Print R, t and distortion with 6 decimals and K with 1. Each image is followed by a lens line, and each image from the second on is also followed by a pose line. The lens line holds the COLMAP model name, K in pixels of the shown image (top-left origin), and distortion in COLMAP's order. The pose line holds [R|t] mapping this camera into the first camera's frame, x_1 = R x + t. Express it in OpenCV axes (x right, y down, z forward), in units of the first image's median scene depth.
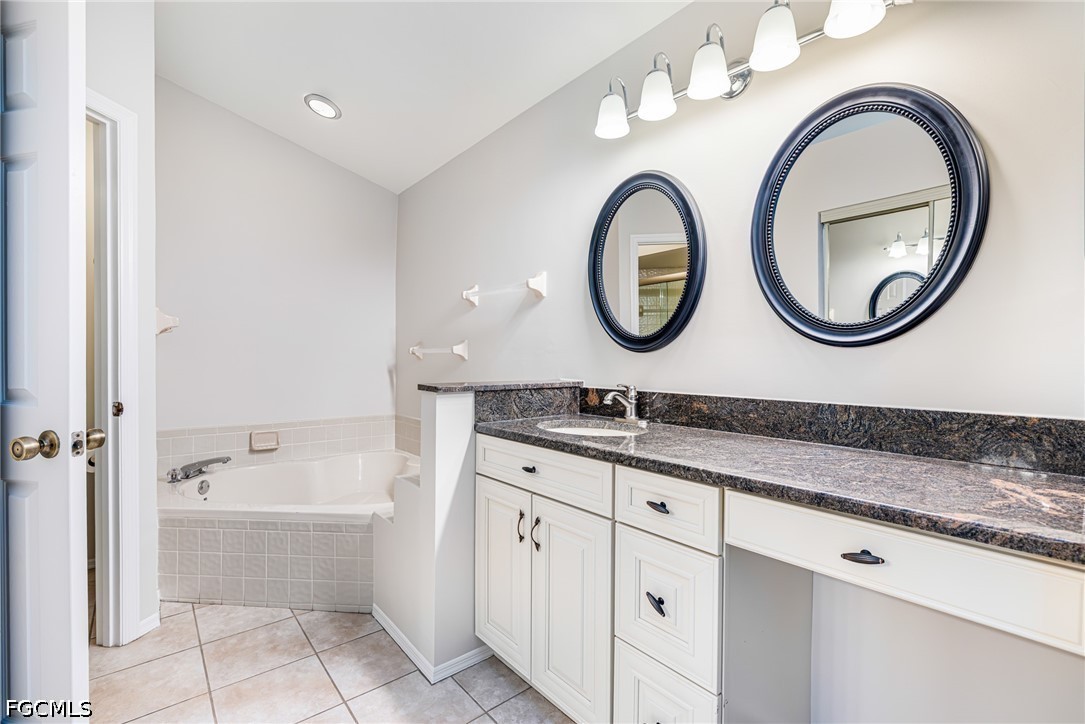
lens RADIAL K [[475.9, 0, 539.8], [0, 475.9, 360.2], [0, 0, 1]] dist [0.000498, -0.000211]
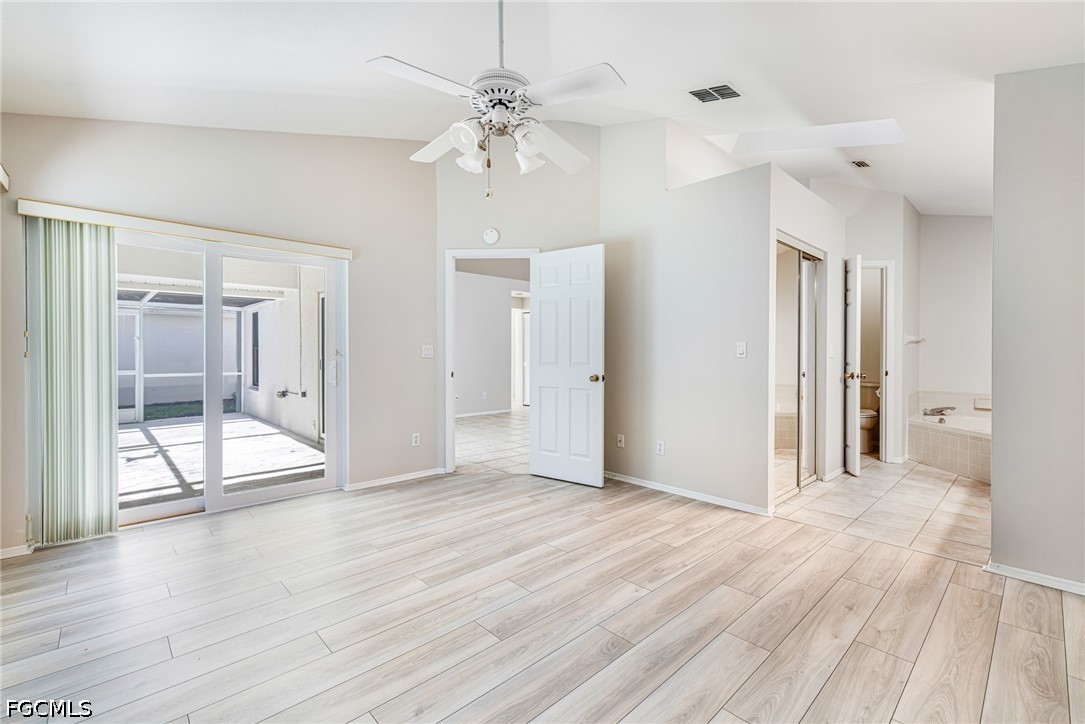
lens RADIAL K [[459.0, 0, 542.3], [0, 459.0, 358.3], [0, 0, 1]] dist [0.000313, -0.000039]
pose [[0.041226, 0.002956, -0.999145, 1.466275], [-0.007189, 0.999971, 0.002662, 0.025383], [0.999124, 0.007073, 0.041246, -0.939768]]
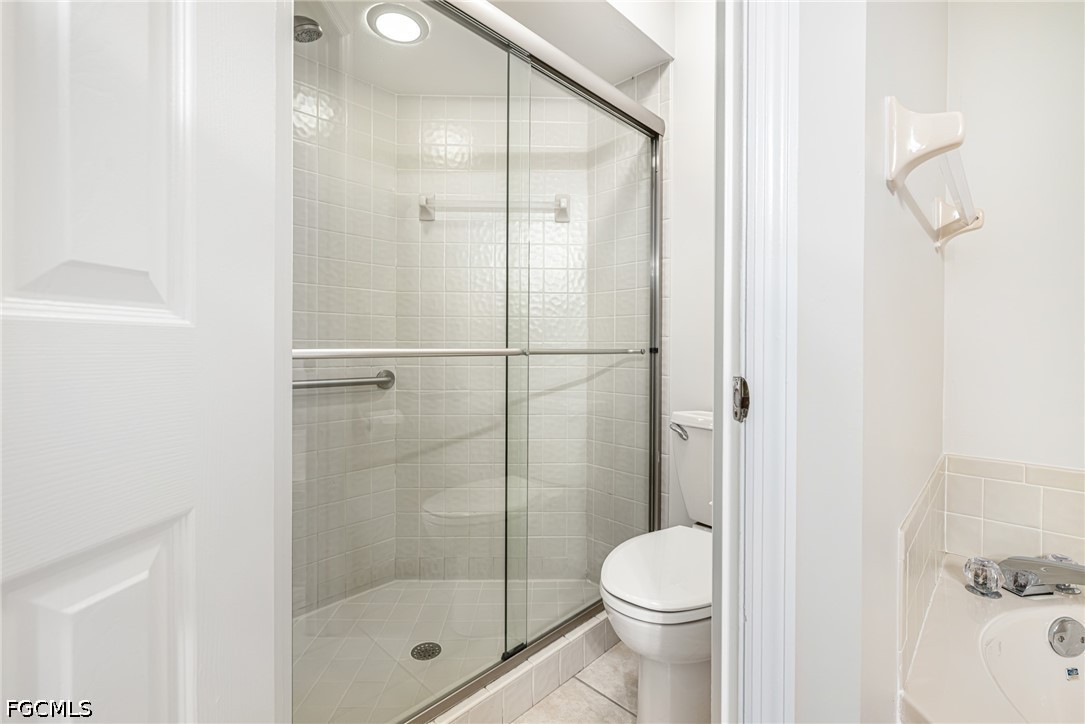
lens RADIAL K [[477.3, 0, 541.9], [0, 477.3, 342.8], [0, 0, 1]] dist [-0.002959, -0.000575]
pose [[0.089787, -0.008583, -0.995924, -0.512140], [-0.010213, 0.999902, -0.009538, 0.064421], [0.995909, 0.011028, 0.089690, 0.761434]]
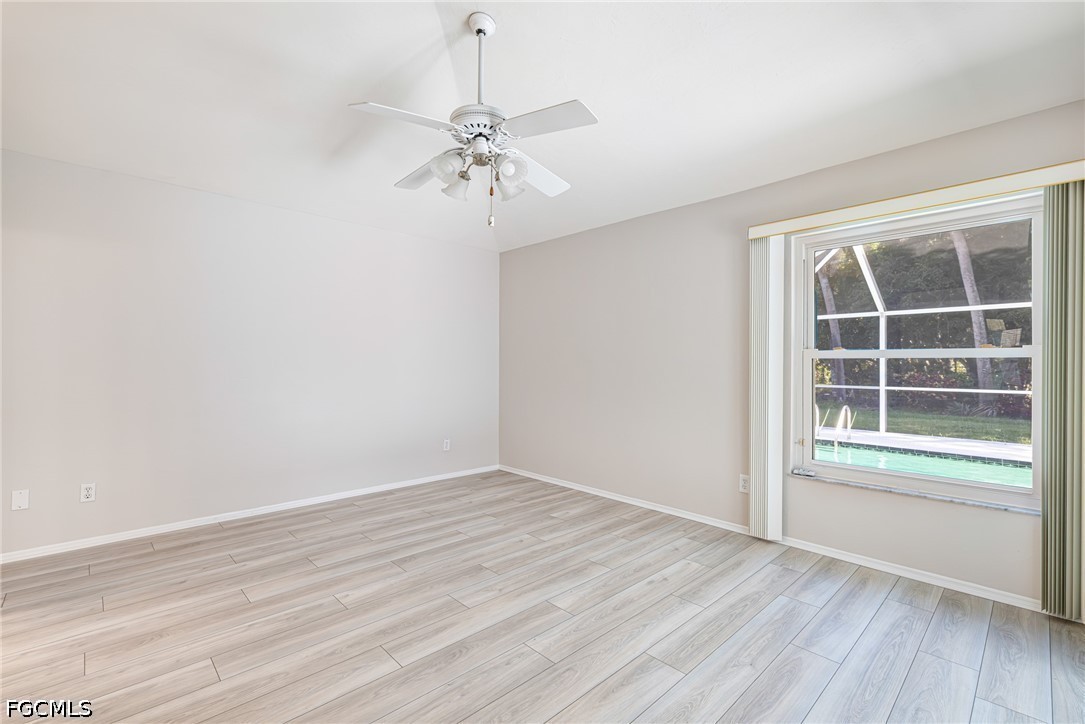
lens RADIAL K [[489.7, 0, 559.4], [0, 489.7, 363.2], [0, 0, 1]] dist [0.010603, -0.000083]
pose [[-0.080241, -0.004259, 0.996766, -0.811344], [0.000430, 0.999991, 0.004308, -0.003361], [-0.996775, 0.000774, -0.080238, -1.092532]]
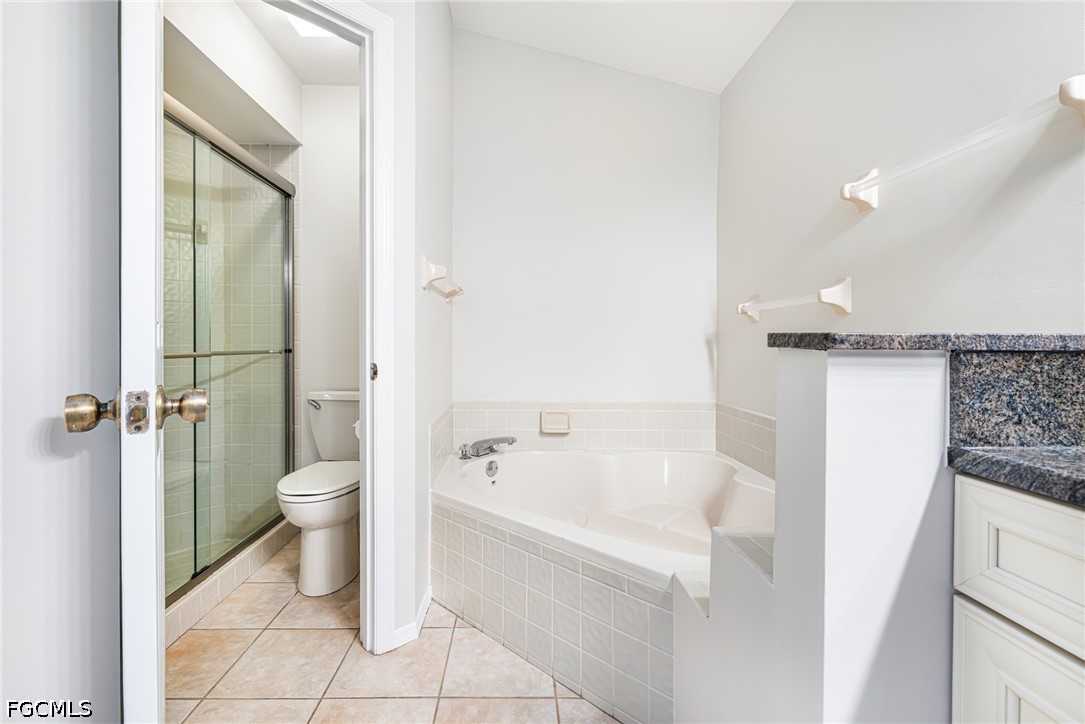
lens RADIAL K [[475.9, 0, 539.8], [0, 475.9, 360.2], [0, 0, 1]] dist [0.000498, -0.000211]
pose [[0.797028, 0.020533, -0.603593, -0.146544], [-0.003949, 0.999578, 0.028788, 0.054869], [0.603929, -0.020561, 0.796773, 0.481198]]
